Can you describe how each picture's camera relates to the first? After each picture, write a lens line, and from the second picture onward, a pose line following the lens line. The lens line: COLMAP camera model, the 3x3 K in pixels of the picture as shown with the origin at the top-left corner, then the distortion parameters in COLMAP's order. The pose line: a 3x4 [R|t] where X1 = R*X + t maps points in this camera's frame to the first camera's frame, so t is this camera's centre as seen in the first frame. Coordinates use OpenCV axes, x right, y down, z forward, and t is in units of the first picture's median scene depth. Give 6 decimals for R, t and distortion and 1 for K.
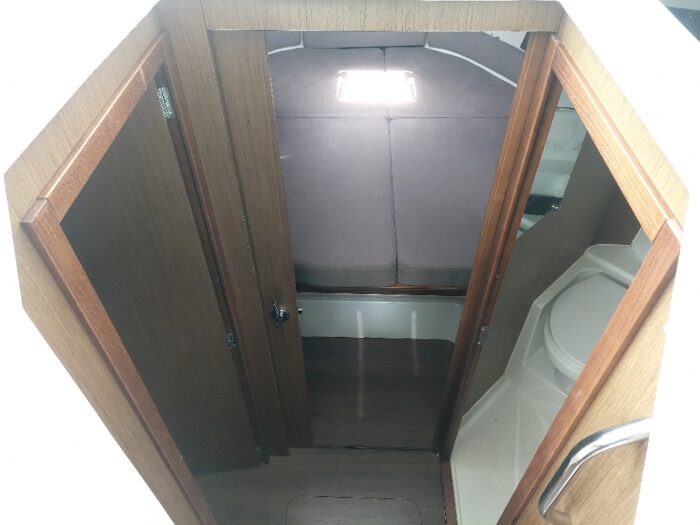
lens RADIAL K [[506.2, 0, 350.0], [0, 506.2, 262.5], [0, 0, 1]] dist [0.002824, 0.001927]
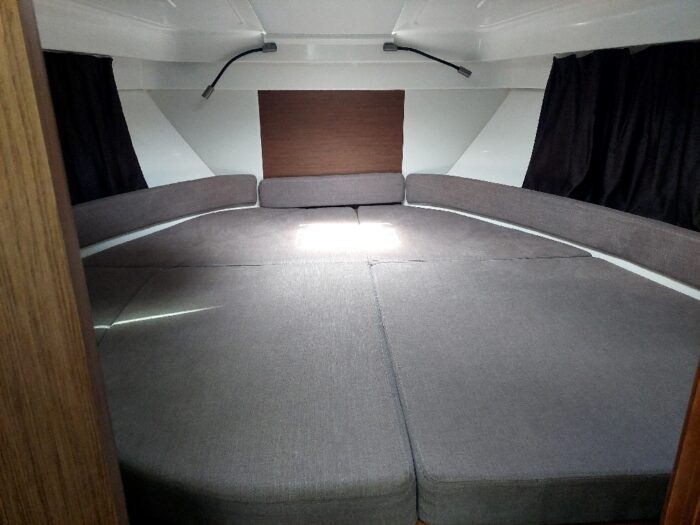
lens RADIAL K [[506.2, 0, 350.0], [0, 506.2, 262.5], [0, 0, 1]] dist [0.002824, 0.001927]
pose [[0.997958, -0.023054, 0.059567, 0.005922], [0.045345, 0.912520, -0.406511, 0.005369], [-0.044985, 0.408382, 0.911702, 0.308316]]
